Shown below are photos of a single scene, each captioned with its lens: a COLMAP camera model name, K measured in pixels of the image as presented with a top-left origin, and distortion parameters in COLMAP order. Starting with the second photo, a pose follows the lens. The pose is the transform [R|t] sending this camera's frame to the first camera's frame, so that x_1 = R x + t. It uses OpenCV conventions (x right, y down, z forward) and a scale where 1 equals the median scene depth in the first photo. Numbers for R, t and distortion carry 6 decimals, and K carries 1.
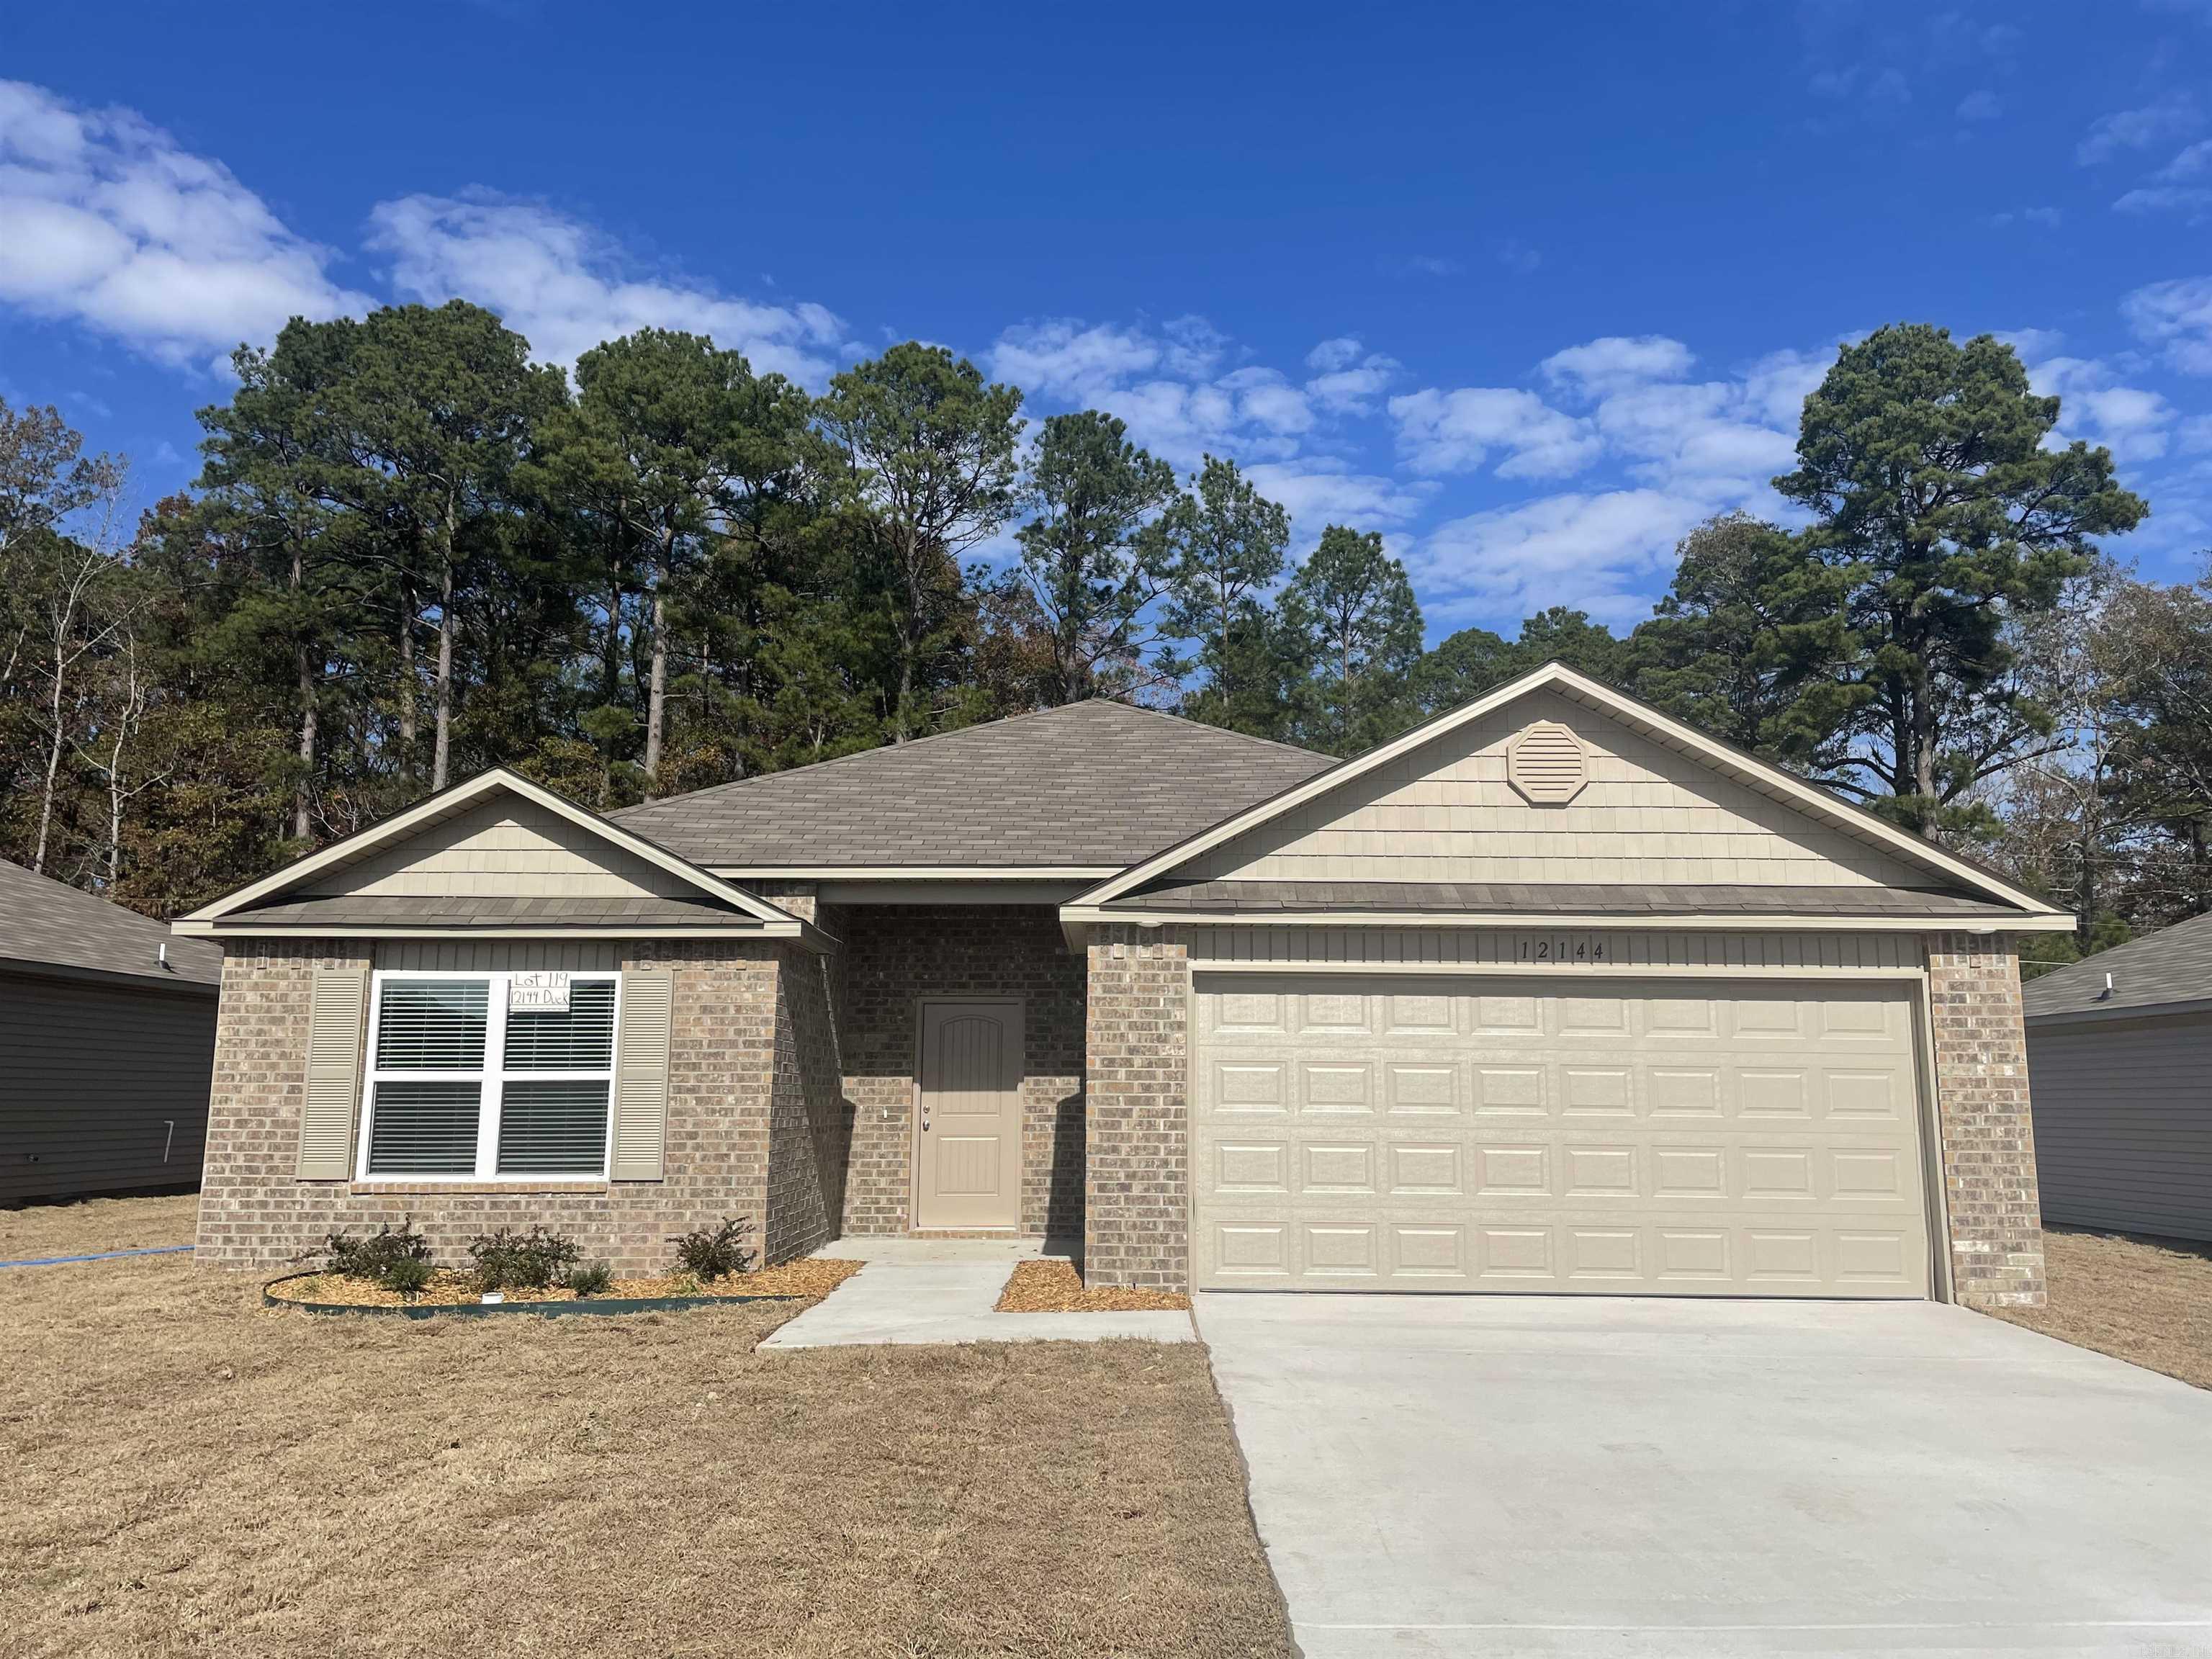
lens RADIAL K [[1683.3, 0, 1118.4], [0, 1683.3, 838.0], [0, 0, 1]] dist [0.063166, -0.071053]
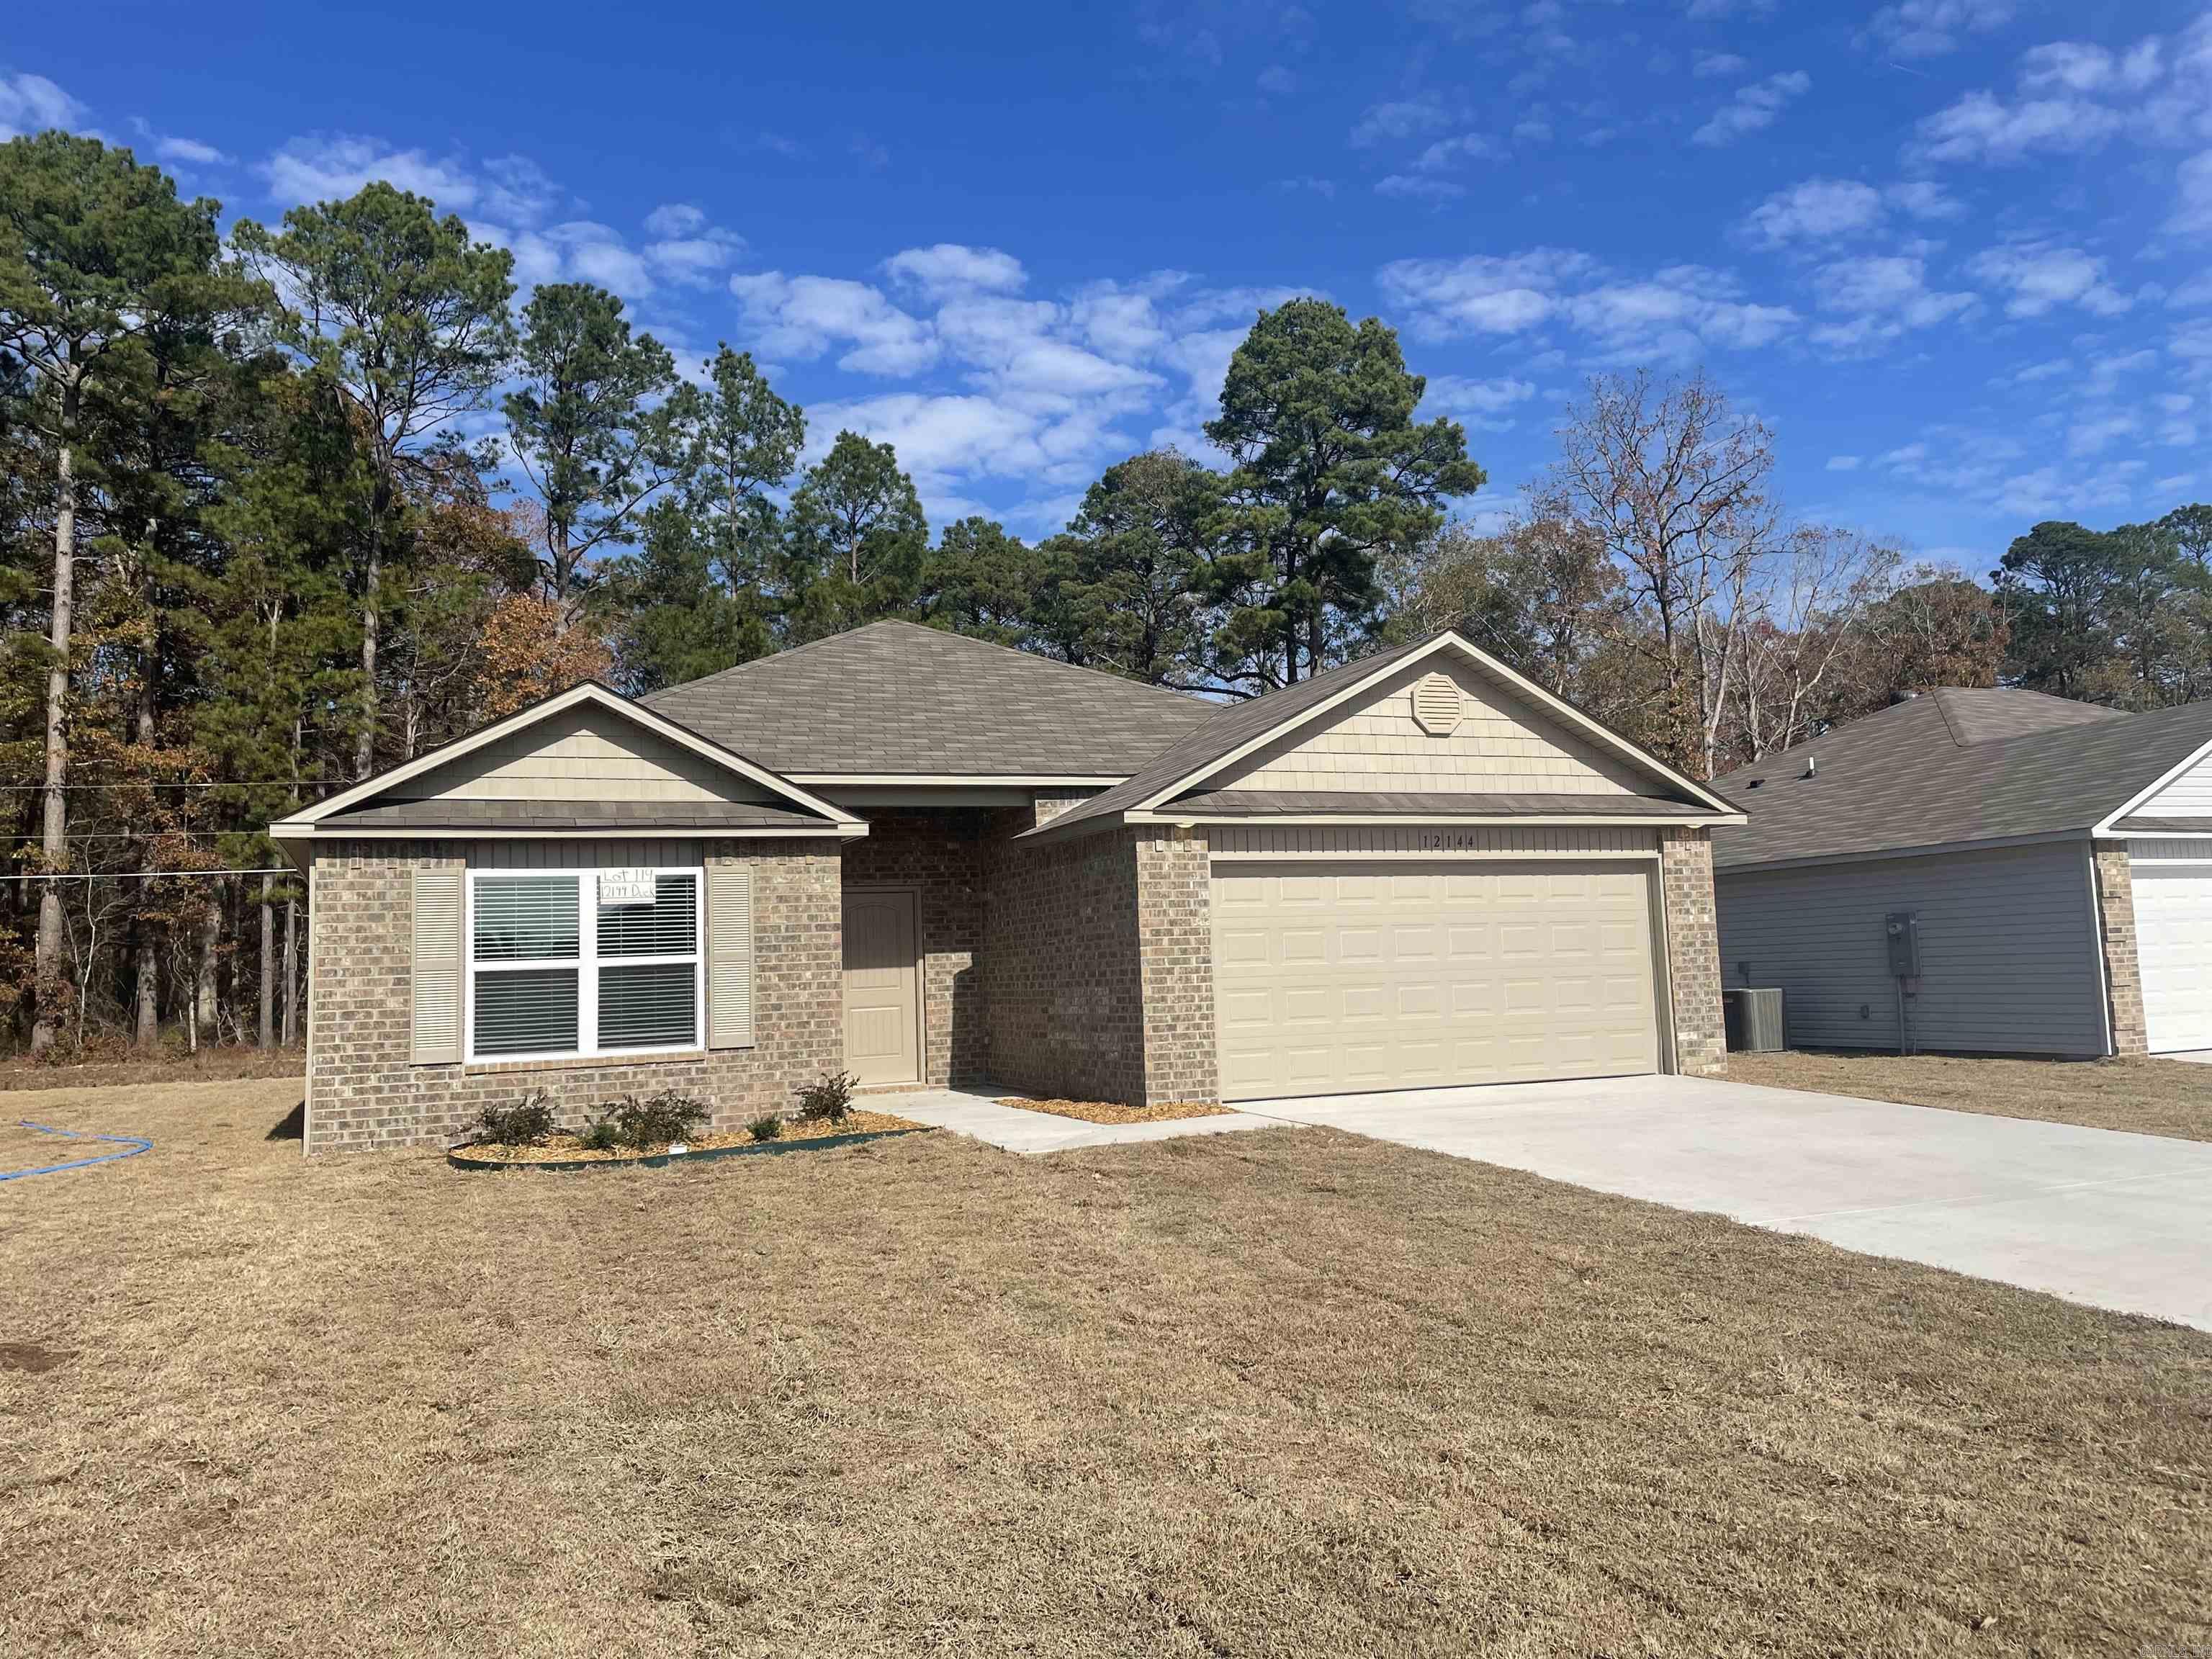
lens RADIAL K [[1683.3, 0, 1118.0], [0, 1683.3, 836.4], [0, 0, 1]] dist [0.063166, -0.071053]
pose [[0.920103, -0.007596, 0.391604, -0.478701], [-0.017769, 0.997973, 0.061109, -0.015251], [-0.391274, -0.063185, 0.918103, -0.140882]]
